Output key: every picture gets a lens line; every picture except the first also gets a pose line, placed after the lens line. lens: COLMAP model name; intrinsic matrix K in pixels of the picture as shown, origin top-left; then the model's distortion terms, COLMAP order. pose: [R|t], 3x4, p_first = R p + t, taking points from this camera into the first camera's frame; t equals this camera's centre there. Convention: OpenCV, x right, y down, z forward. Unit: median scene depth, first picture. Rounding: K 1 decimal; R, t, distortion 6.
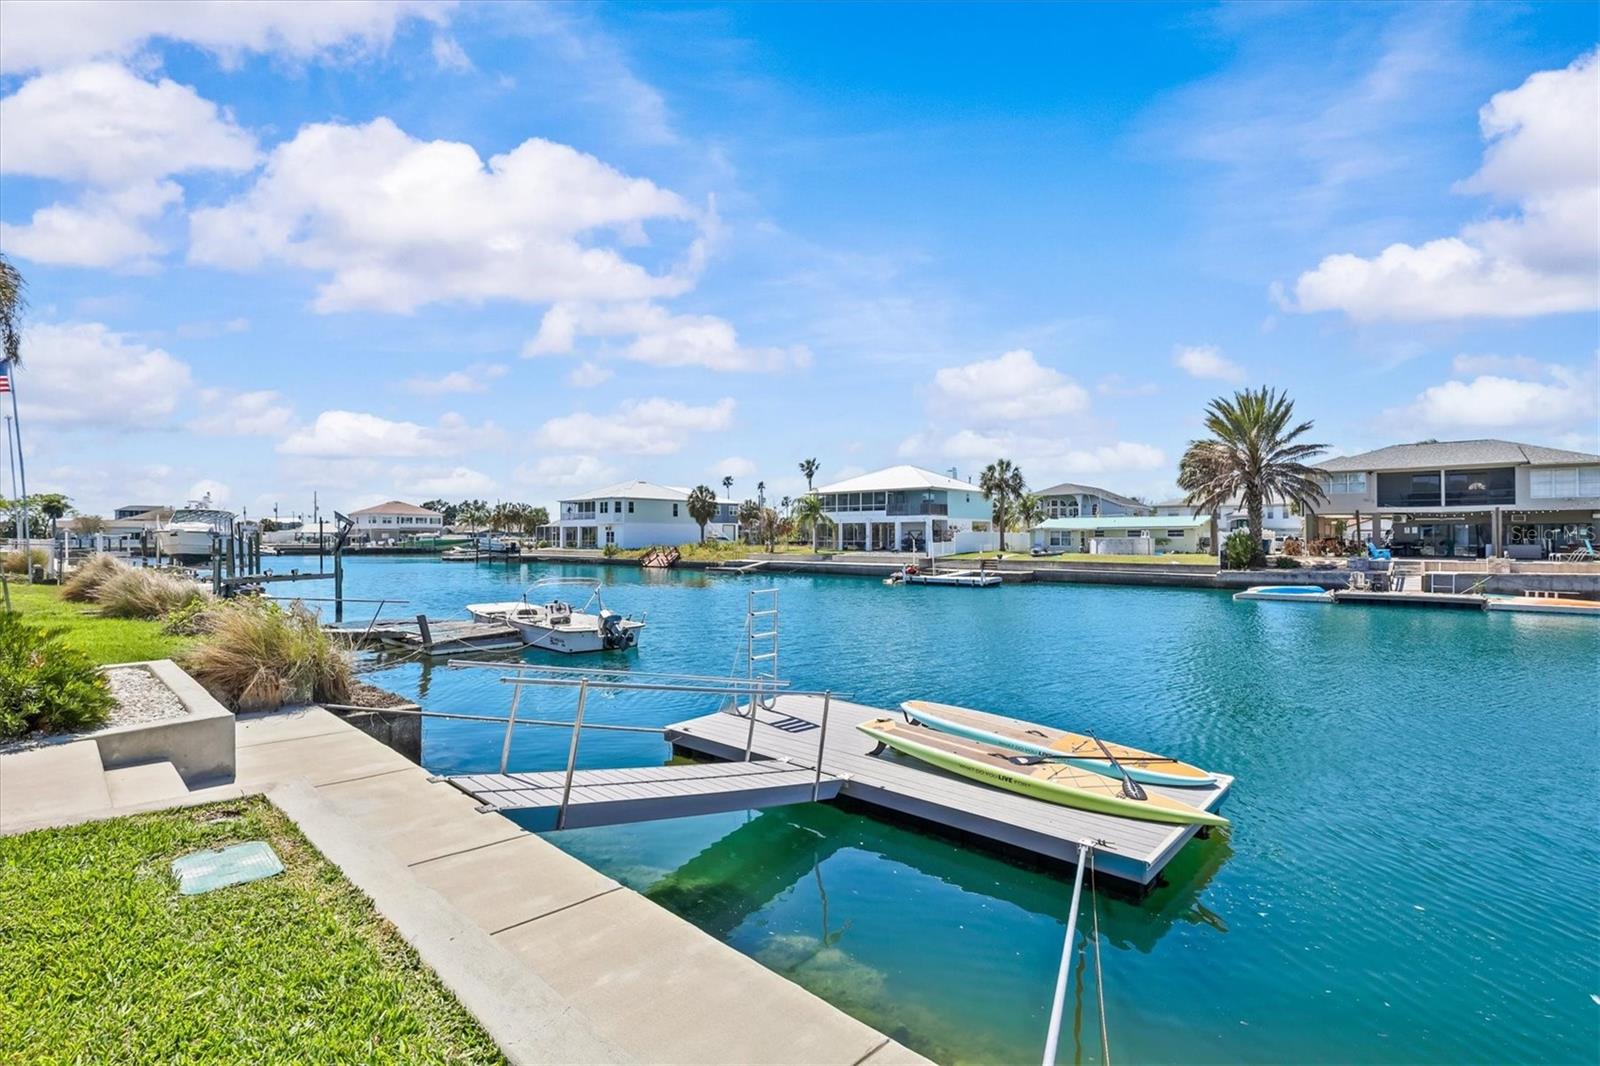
lens RADIAL K [[718.6, 0, 800.0], [0, 718.6, 533.0], [0, 0, 1]] dist [-0.017653, 0.000189]
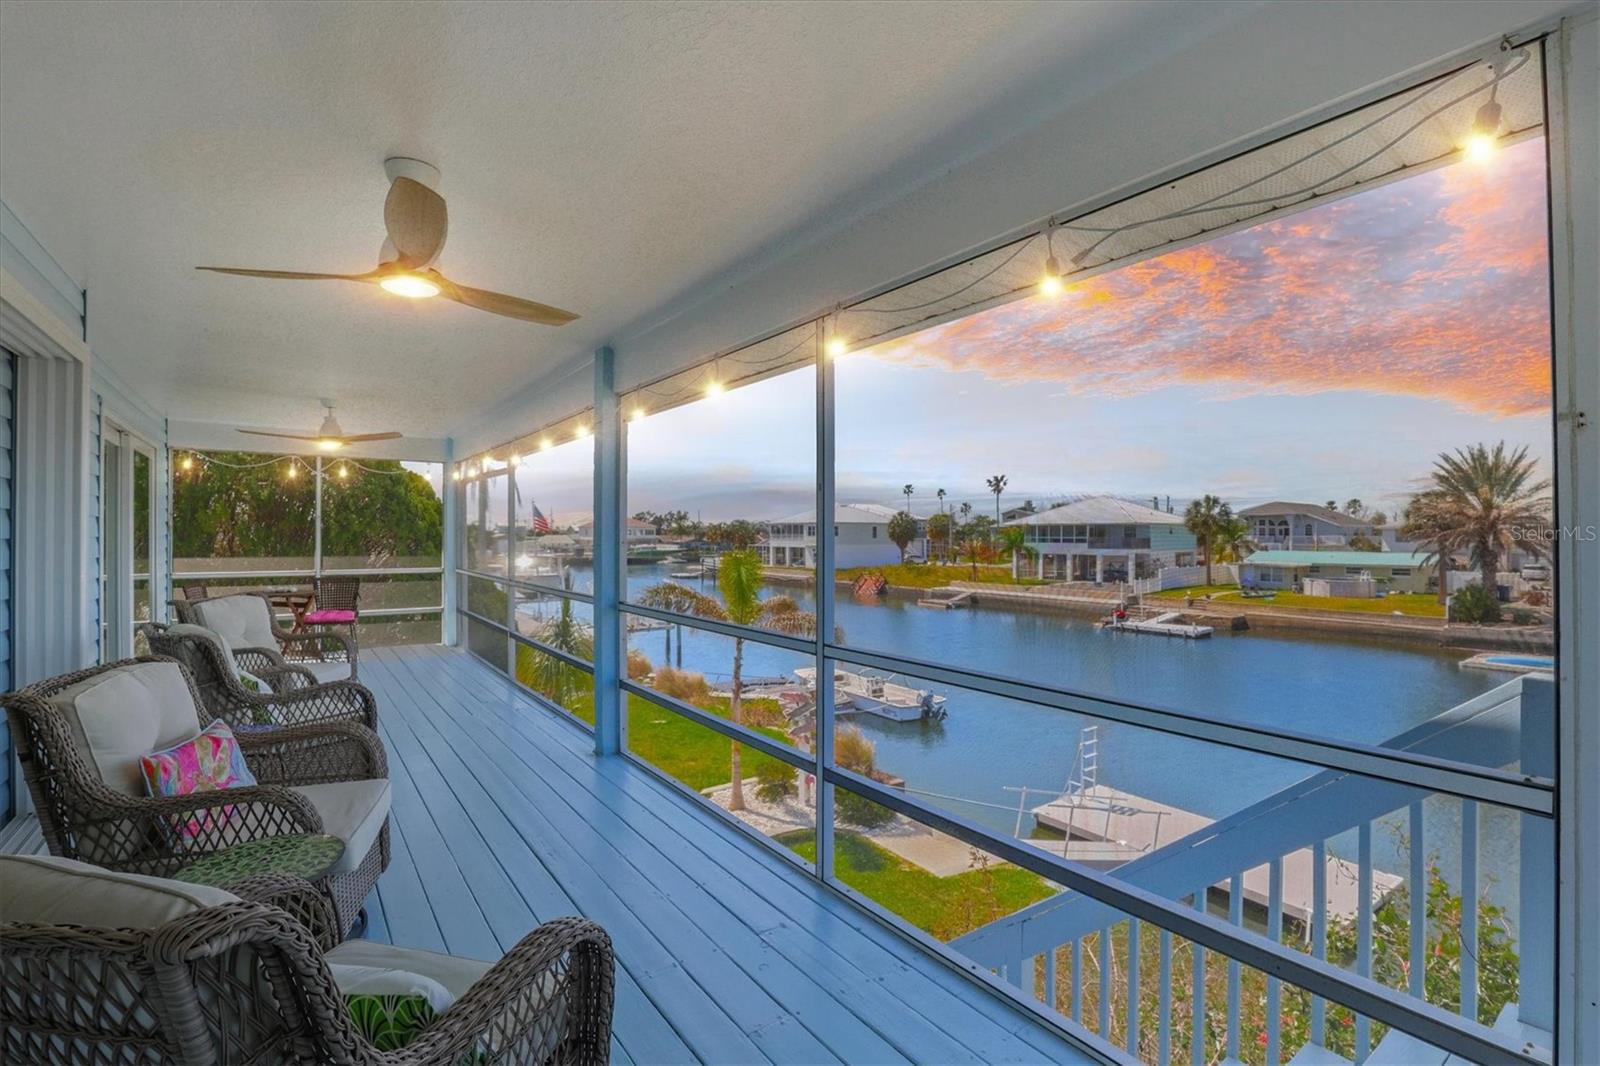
lens RADIAL K [[726.5, 0, 800.0], [0, 726.5, 533.0], [0, 0, 1]] dist [-0.026734, 0.000455]
pose [[0.974946, -0.000758, -0.222441, -0.055328], [0.004106, 0.999885, 0.014592, -0.065515], [0.222404, -0.015140, 0.974837, -0.124249]]
